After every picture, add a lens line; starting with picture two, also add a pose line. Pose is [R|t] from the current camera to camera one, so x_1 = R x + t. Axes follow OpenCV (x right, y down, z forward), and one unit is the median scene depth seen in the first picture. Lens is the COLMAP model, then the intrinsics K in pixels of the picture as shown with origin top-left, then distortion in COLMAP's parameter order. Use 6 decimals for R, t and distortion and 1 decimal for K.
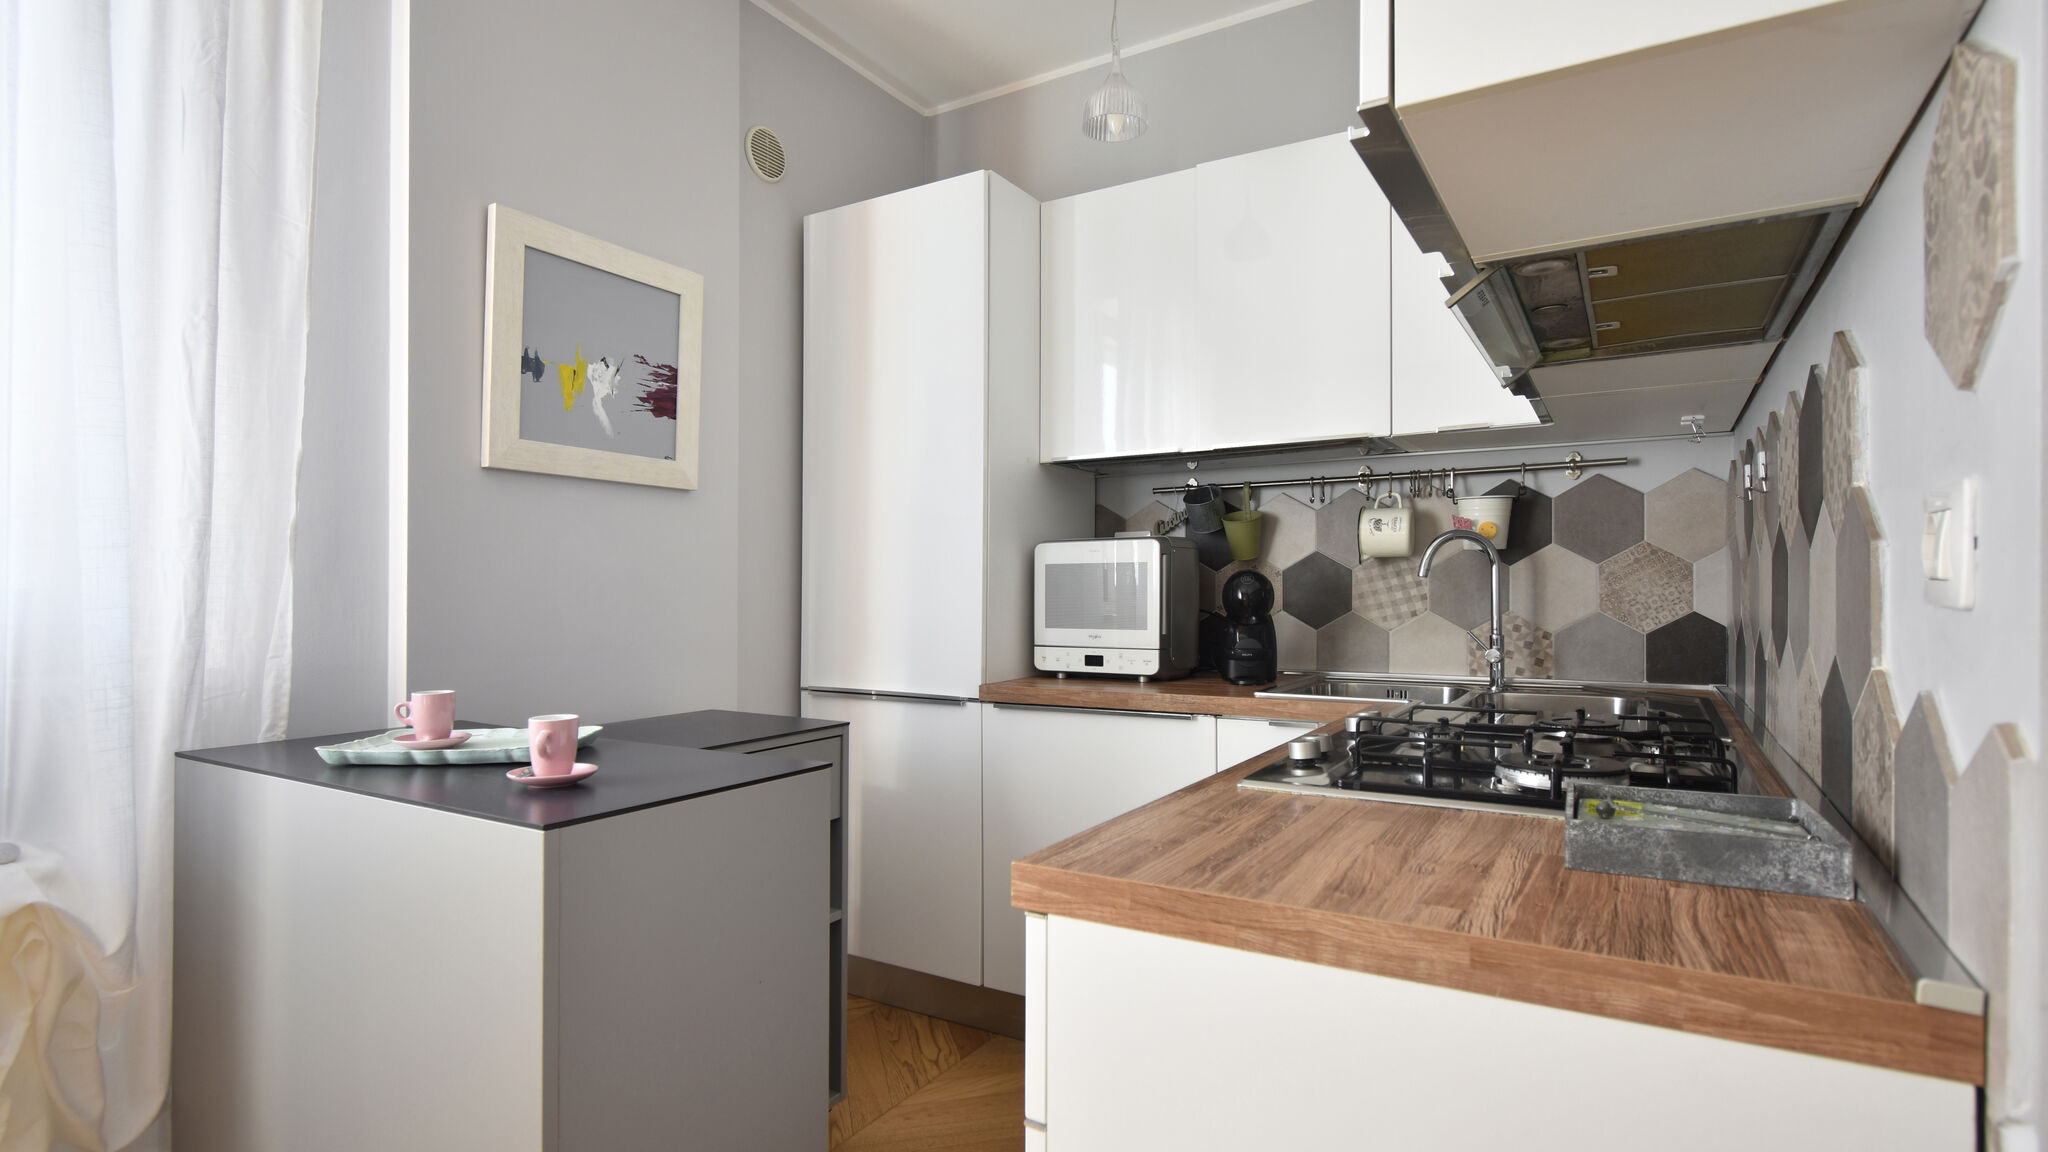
lens RADIAL K [[1021.5, 0, 987.4], [0, 1021.5, 581.6], [0, 0, 1]] dist [0.001686, 0.000224]
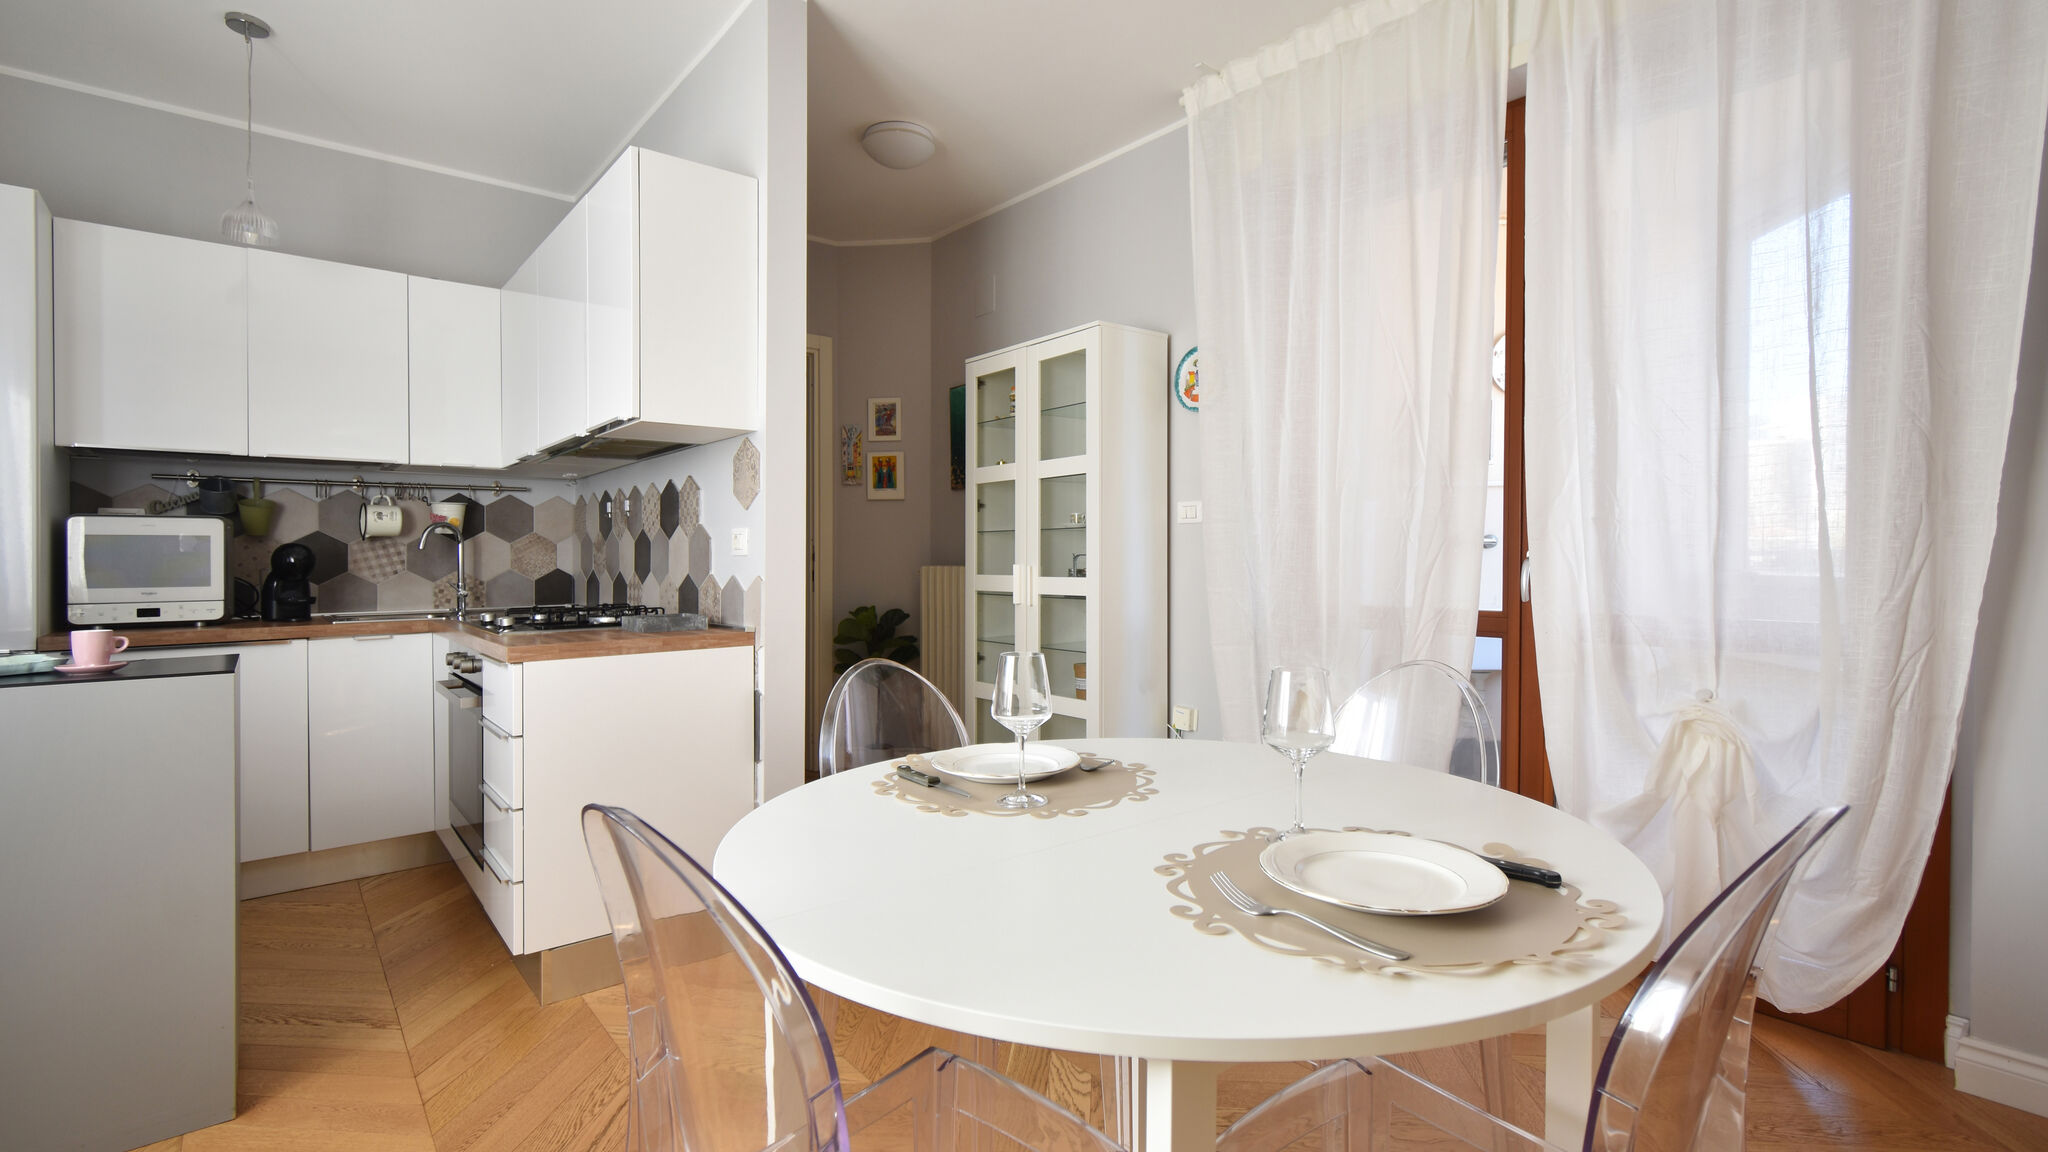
lens RADIAL K [[907.1, 0, 1071.0], [0, 907.1, 545.6], [0, 0, 1]] dist [0.000003, 0.000507]
pose [[0.270822, 0.016833, 0.962482, -0.670944], [-0.001706, 0.999854, -0.017006, 0.012178], [-0.962628, 0.002963, 0.270812, -0.400045]]
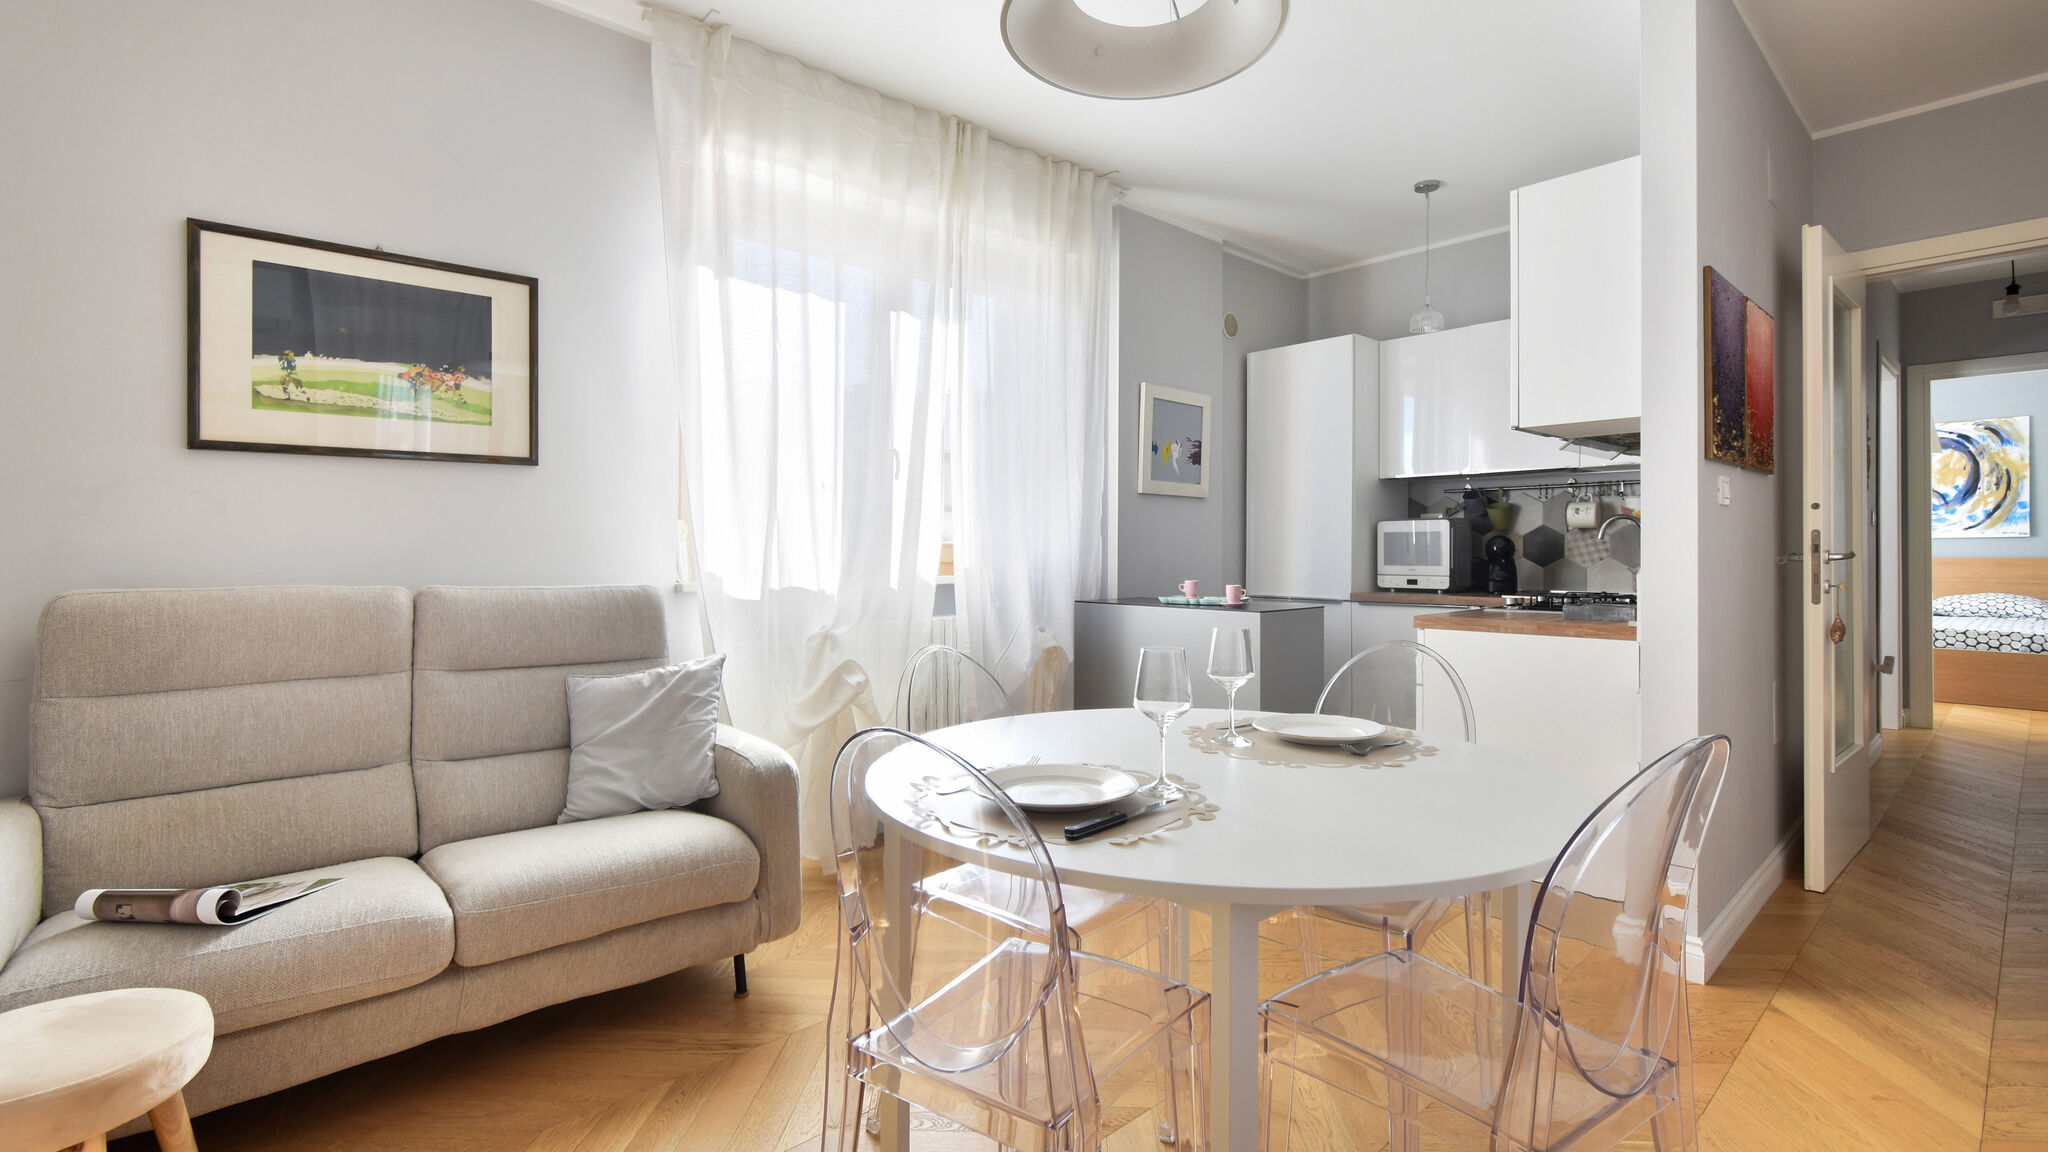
lens RADIAL K [[875.3, 0, 1030.0], [0, 875.3, 528.9], [0, 0, 1]] dist [0.019971, -0.013948]
pose [[0.963748, -0.003337, -0.266794, -0.151927], [-0.000988, 0.999870, -0.016077, 0.004044], [0.266813, 0.015758, 0.963619, -0.813109]]
